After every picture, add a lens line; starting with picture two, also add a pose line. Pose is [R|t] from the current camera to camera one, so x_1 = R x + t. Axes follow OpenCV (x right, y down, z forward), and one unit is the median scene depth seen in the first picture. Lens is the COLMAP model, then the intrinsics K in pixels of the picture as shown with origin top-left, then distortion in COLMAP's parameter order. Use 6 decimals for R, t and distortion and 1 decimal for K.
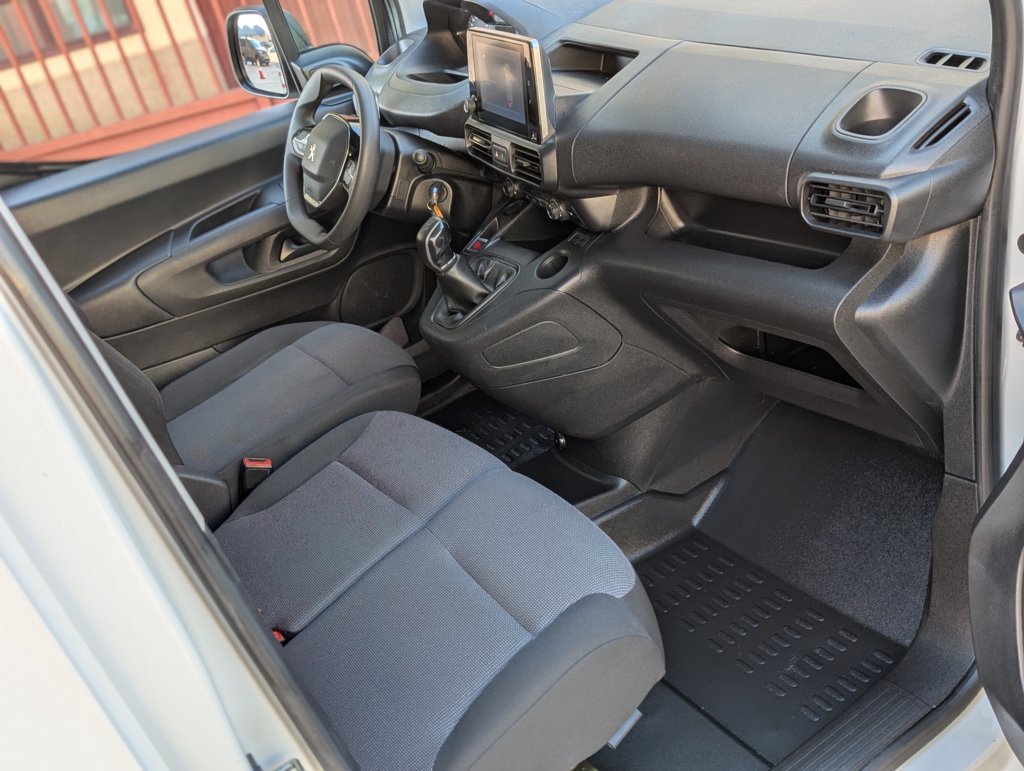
lens RADIAL K [[1106.4, 0, 515.6], [0, 1106.4, 383.4], [0, 0, 1]] dist [0.014899, 0.000000]
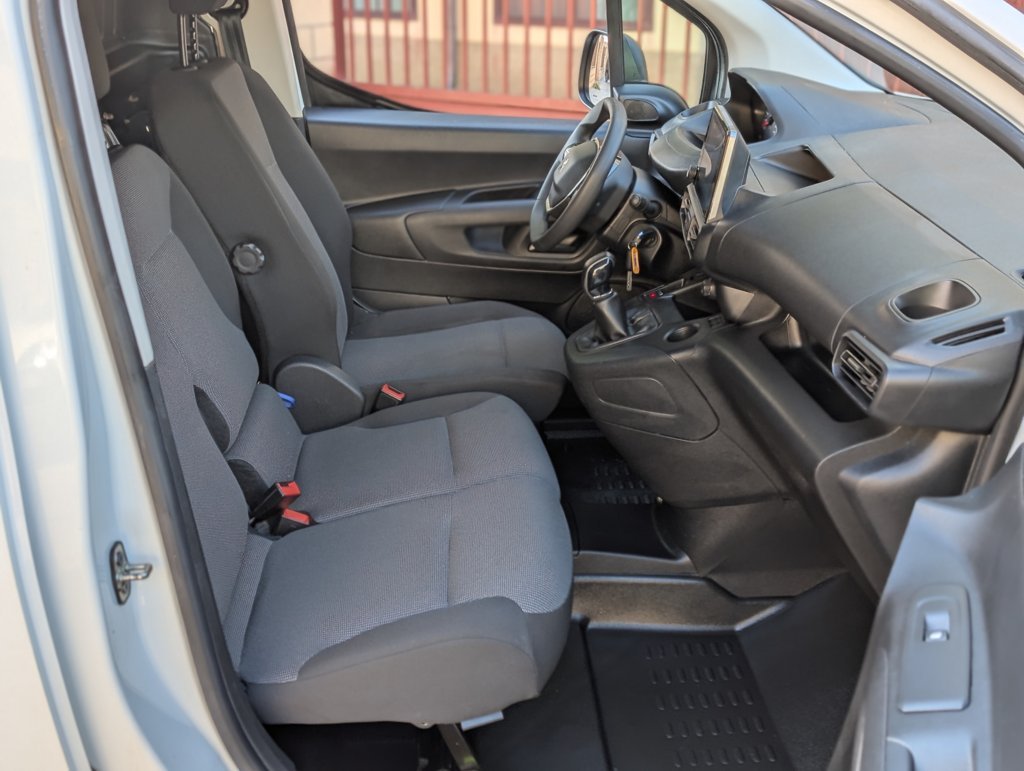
lens RADIAL K [[1106.4, 0, 503.1], [0, 1106.4, 385.0], [0, 0, 1]] dist [0.014899, 0.000000]
pose [[0.845613, 0.406859, -0.345549, 0.260995], [-0.415024, 0.908222, 0.053736, -0.045237], [0.335698, 0.097971, 0.936861, -0.048723]]
